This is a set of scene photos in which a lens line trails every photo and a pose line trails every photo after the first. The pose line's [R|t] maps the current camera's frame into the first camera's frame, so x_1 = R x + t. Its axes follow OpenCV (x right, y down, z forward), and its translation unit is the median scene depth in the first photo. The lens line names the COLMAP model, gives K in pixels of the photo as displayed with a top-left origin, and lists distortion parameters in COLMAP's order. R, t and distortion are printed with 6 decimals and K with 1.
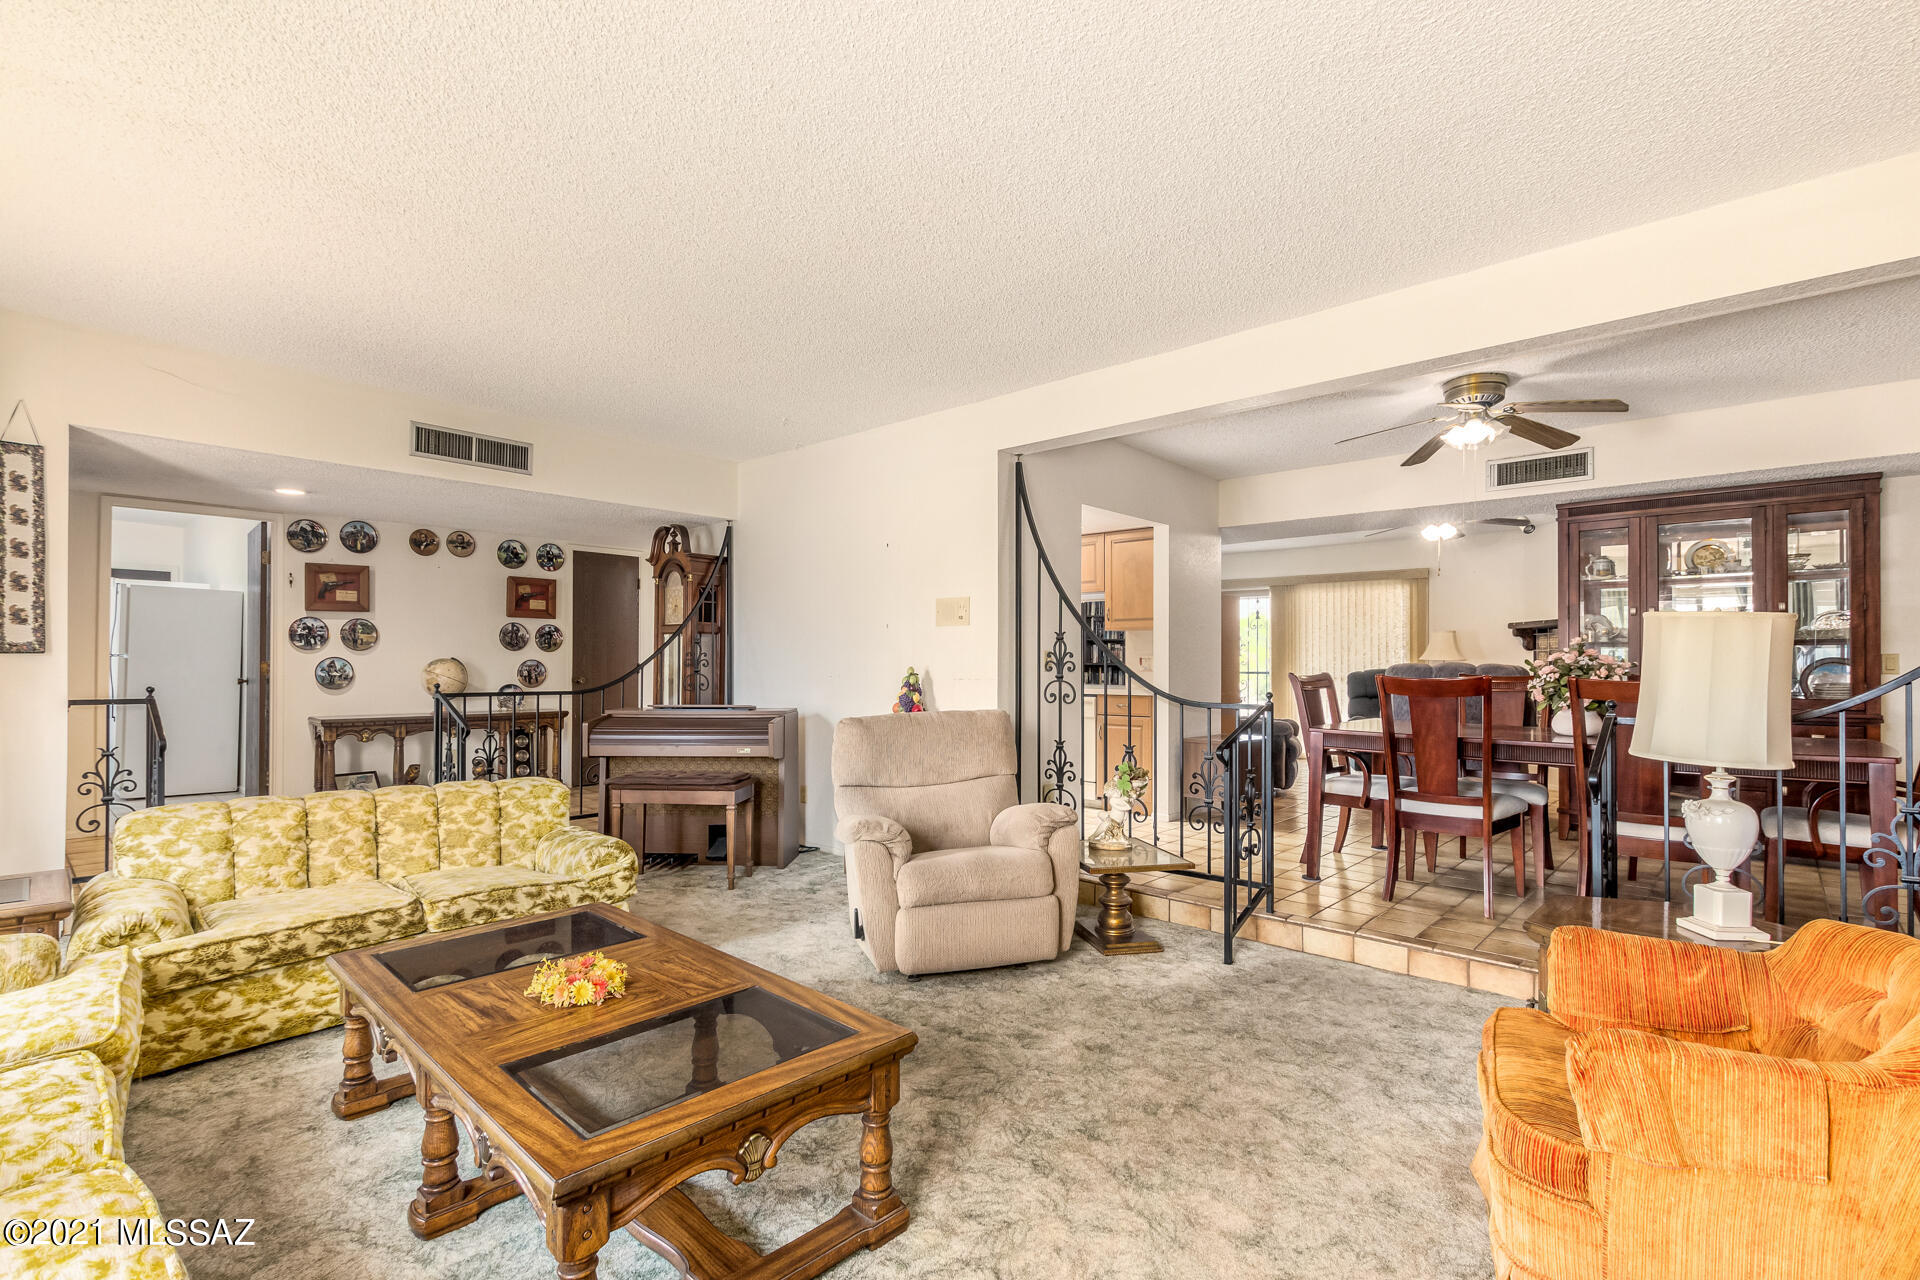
lens RADIAL K [[880.9, 0, 954.9], [0, 880.9, 652.9], [0, 0, 1]] dist [-0.002806, -0.000114]
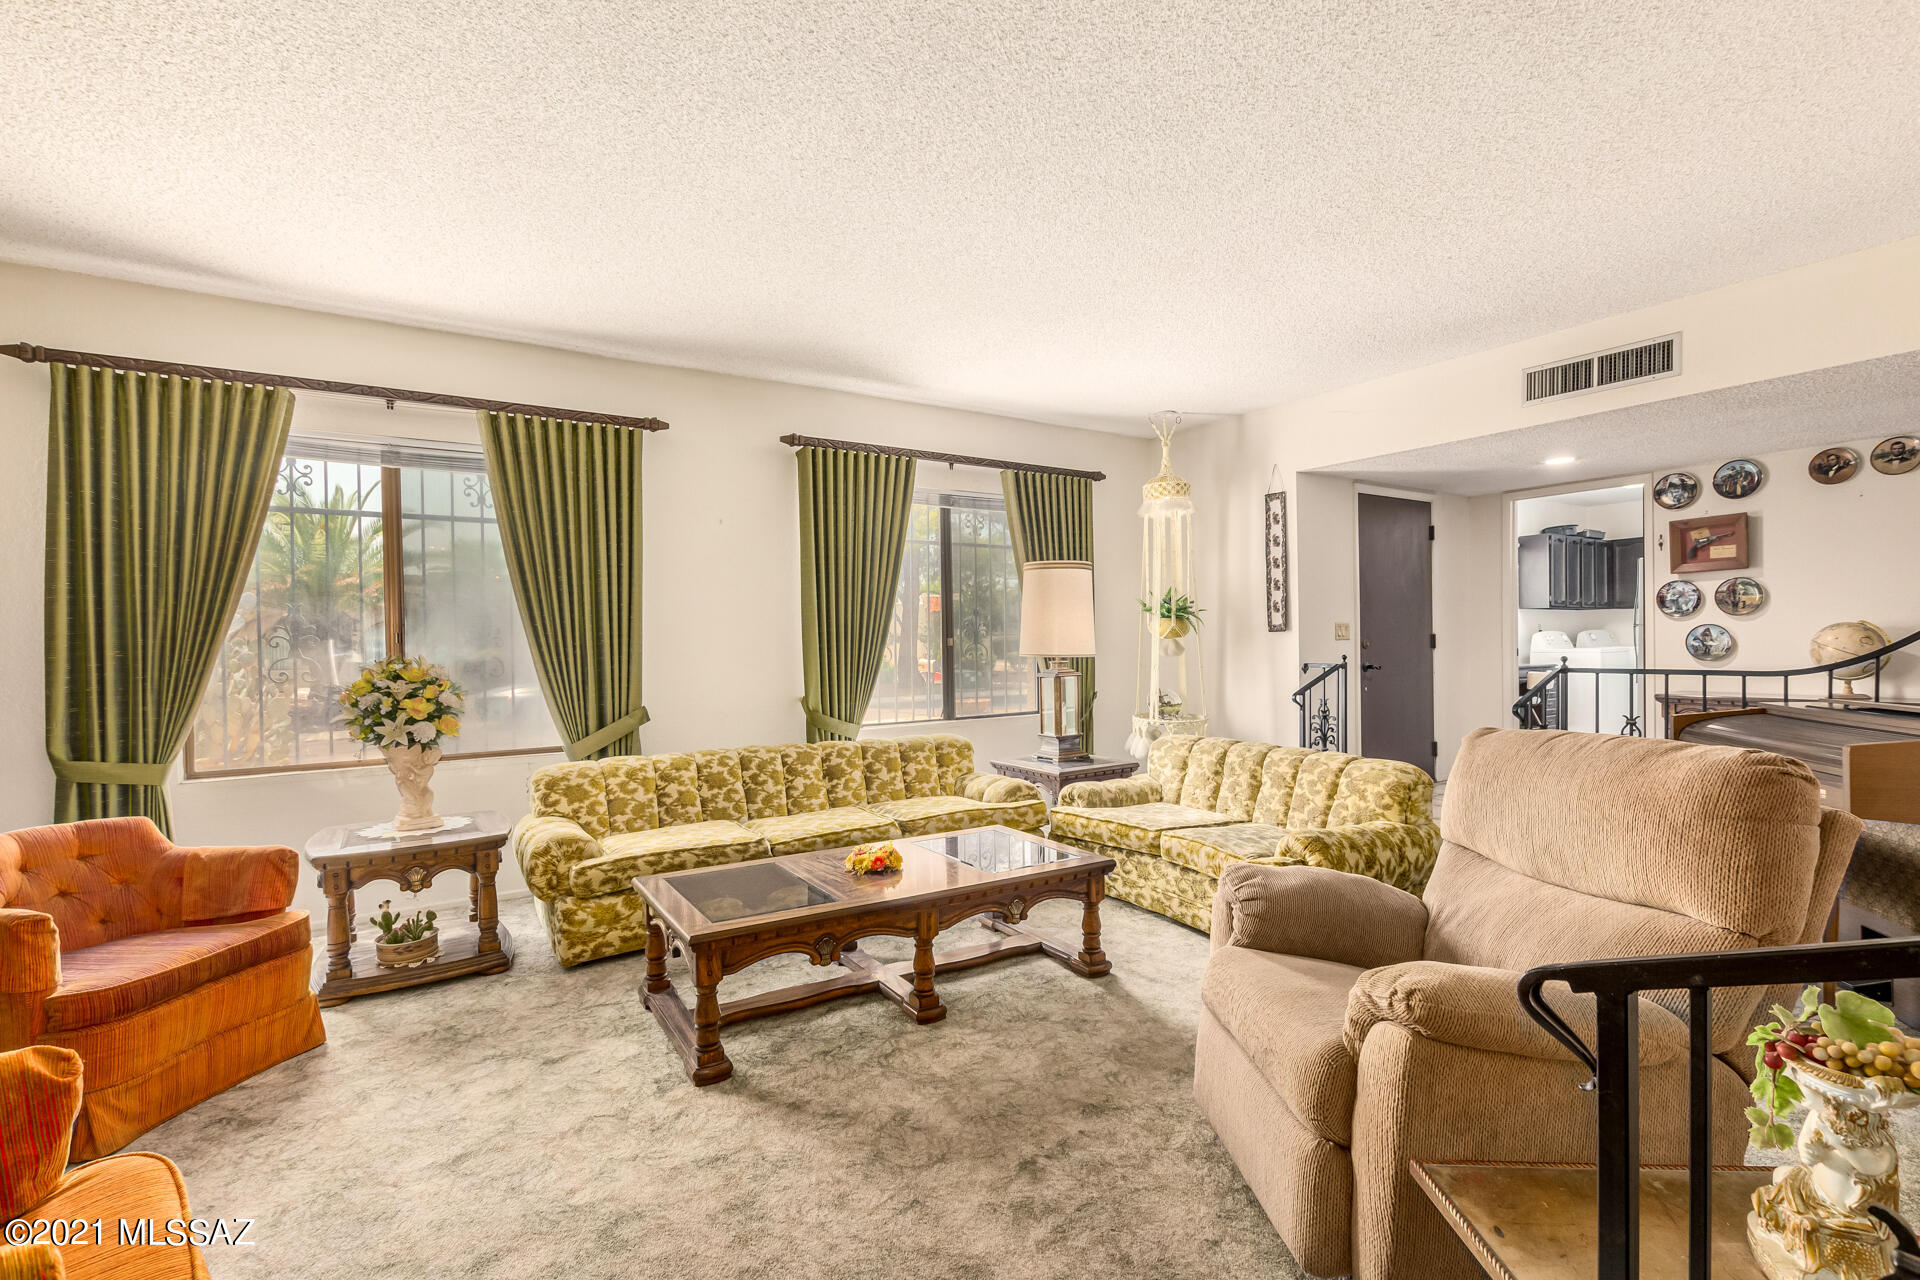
lens RADIAL K [[880.9, 0, 961.9], [0, 880.9, 643.1], [0, 0, 1]] dist [-0.002806, -0.000114]
pose [[-0.243764, 0.000939, -0.969834, 0.322064], [0.027269, 0.999611, -0.005886, 0.008480], [0.969451, -0.027881, -0.243695, 0.503471]]
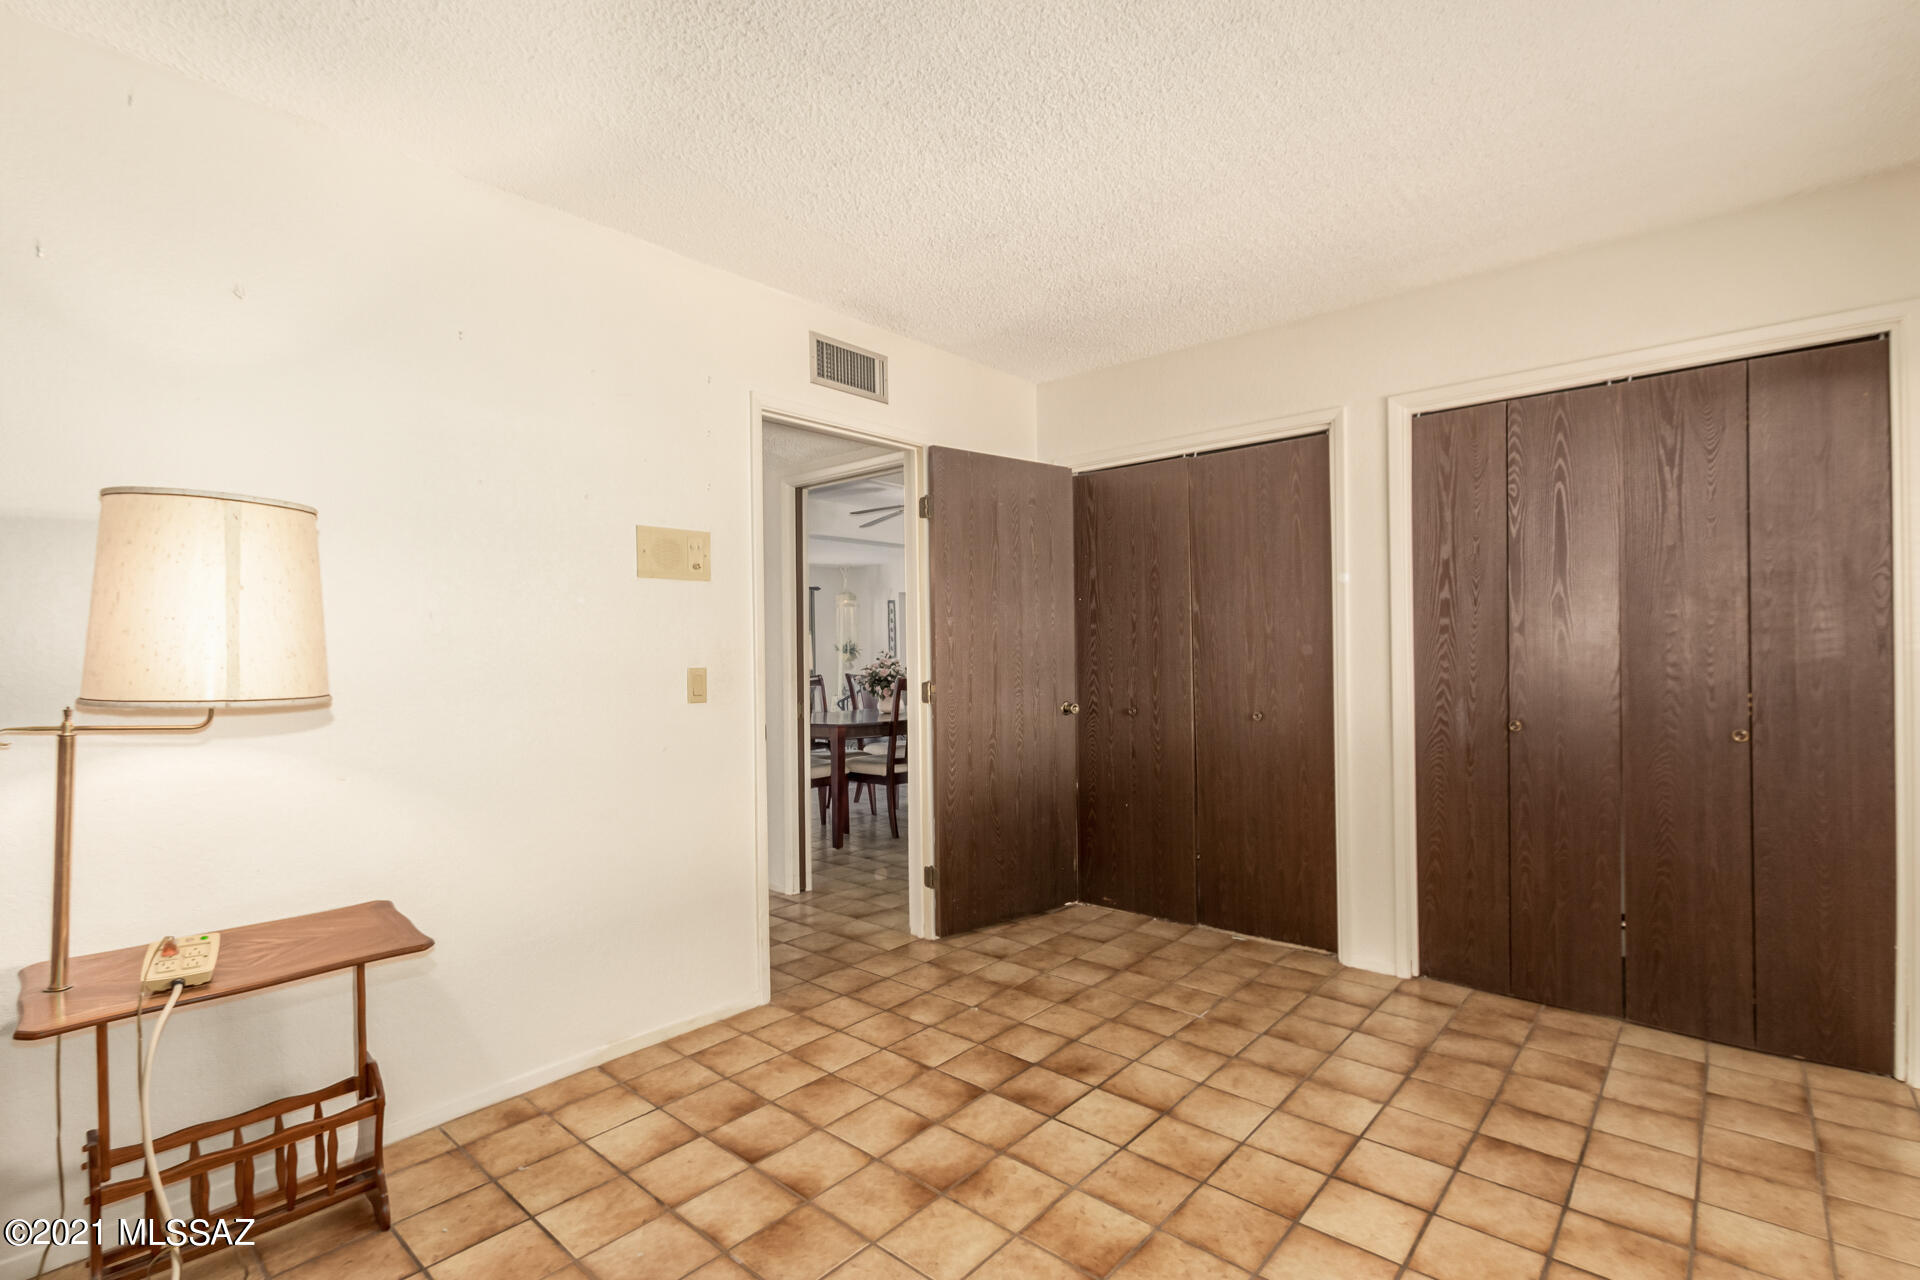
lens RADIAL K [[880.9, 0, 962.1], [0, 880.9, 650.3], [0, 0, 1]] dist [-0.002806, -0.000114]
pose [[0.032290, -0.006512, -0.999457, 1.530264], [0.023502, 0.999707, -0.005755, -0.005223], [0.999202, -0.023303, 0.032434, 0.702605]]
